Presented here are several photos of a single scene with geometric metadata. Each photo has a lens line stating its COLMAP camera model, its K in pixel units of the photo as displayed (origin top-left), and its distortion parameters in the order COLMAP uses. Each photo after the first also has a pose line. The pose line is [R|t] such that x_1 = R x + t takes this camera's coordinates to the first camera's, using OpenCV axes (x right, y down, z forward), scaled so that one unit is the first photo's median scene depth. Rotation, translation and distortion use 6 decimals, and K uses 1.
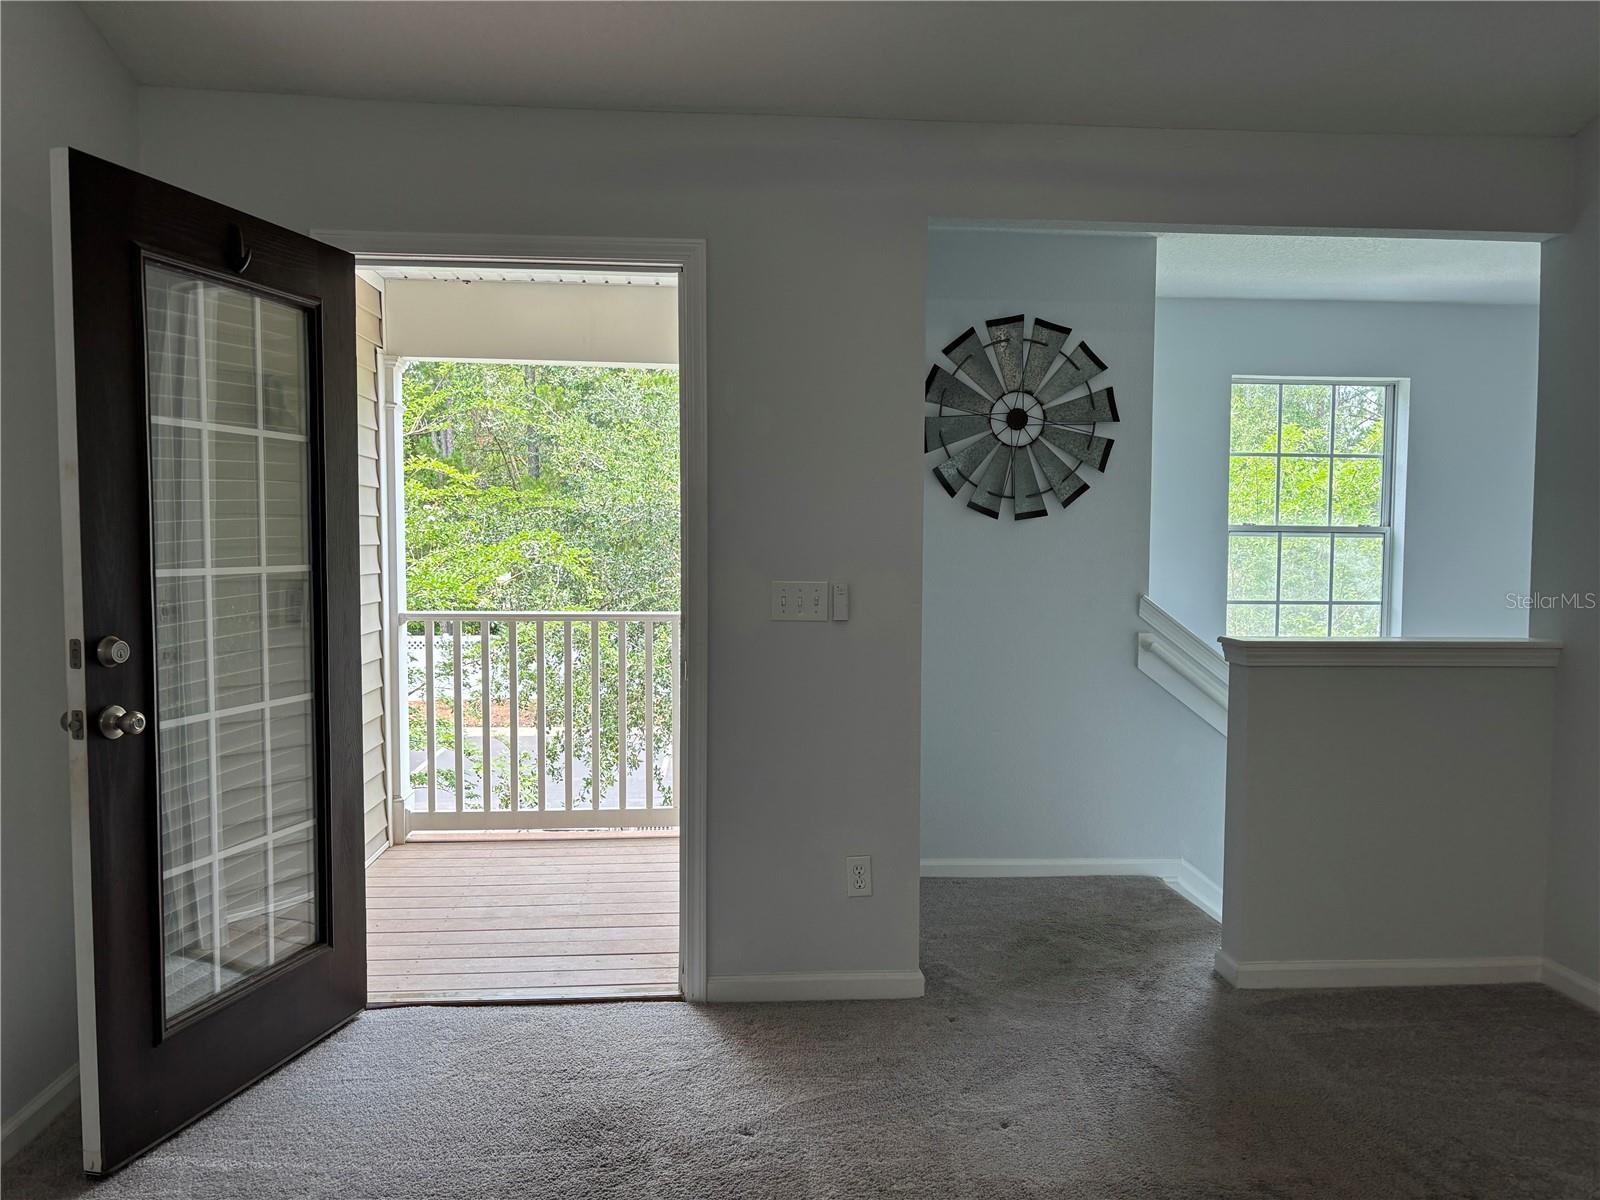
lens RADIAL K [[1212.4, 0, 802.3], [0, 1212.4, 610.6], [0, 0, 1]] dist [0.040127, -0.037001]
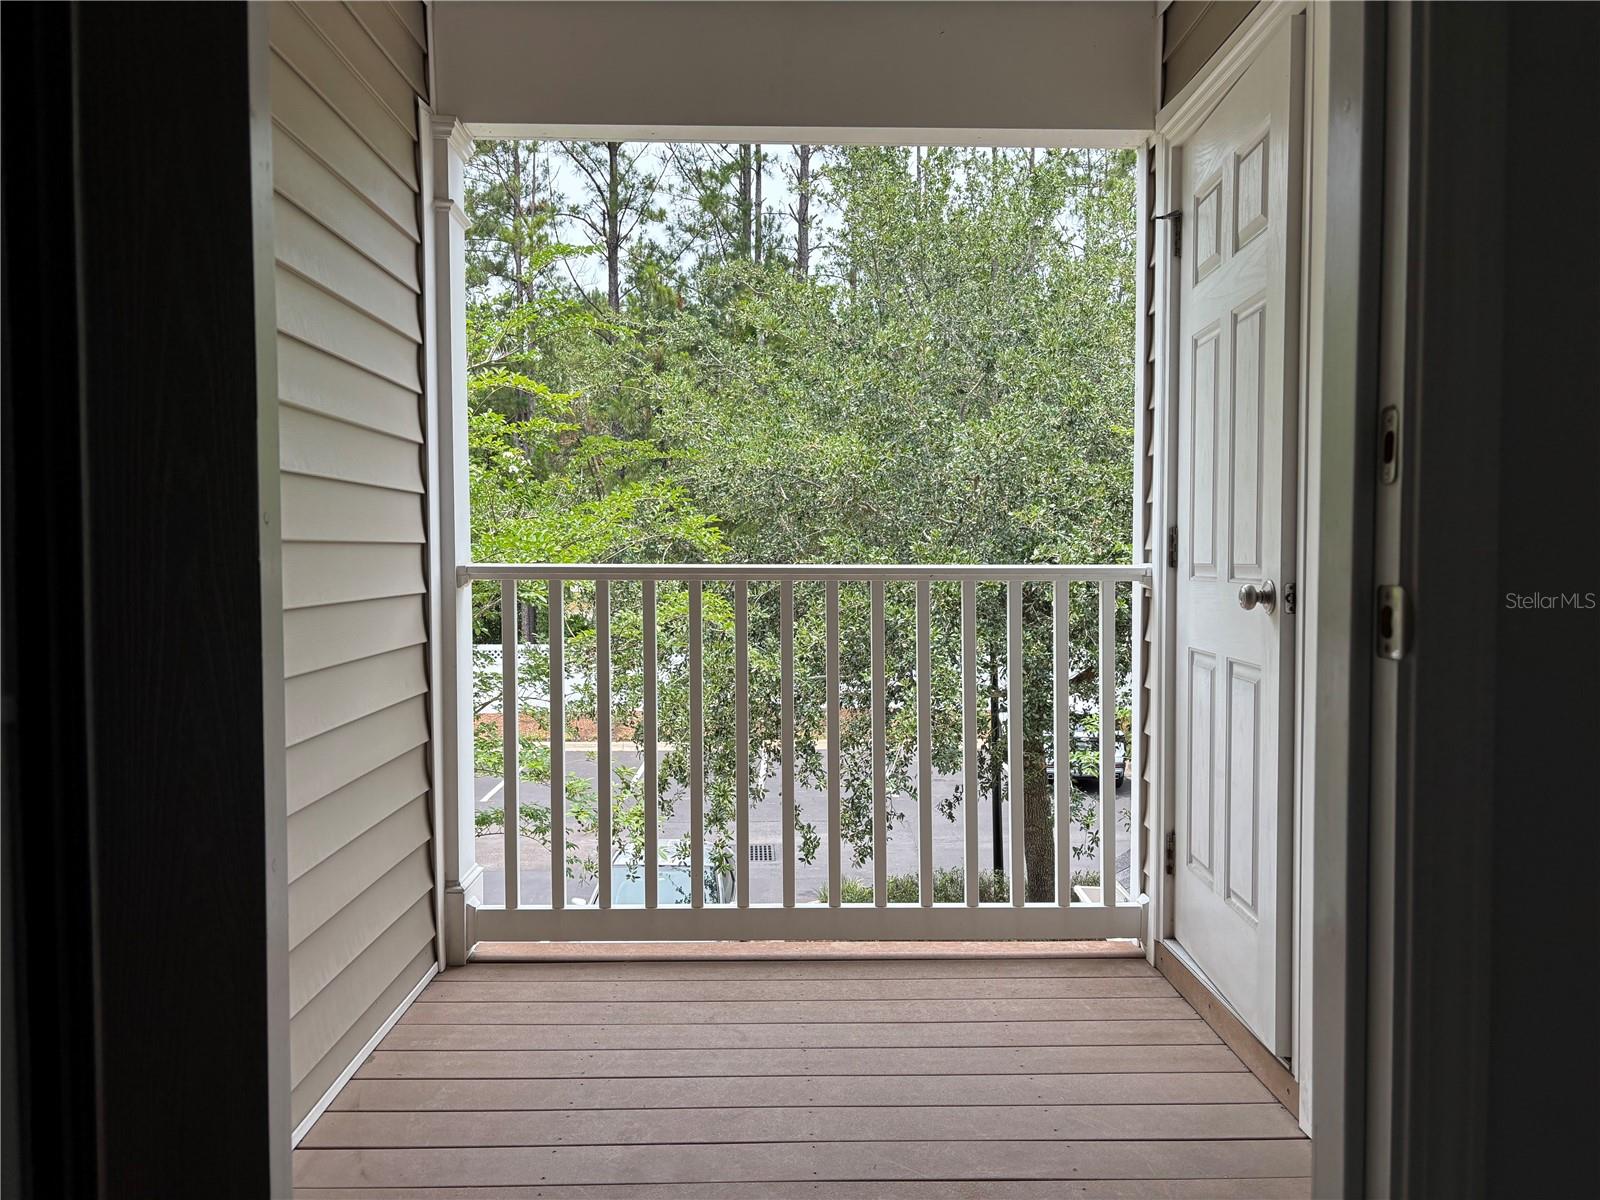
lens RADIAL K [[1212.4, 0, 790.3], [0, 1212.4, 597.0], [0, 0, 1]] dist [0.040127, -0.037001]
pose [[0.997399, -0.005096, -0.071904, -0.129371], [0.003589, 0.999771, -0.021074, 0.029217], [0.071994, 0.020762, 0.997189, 0.427698]]
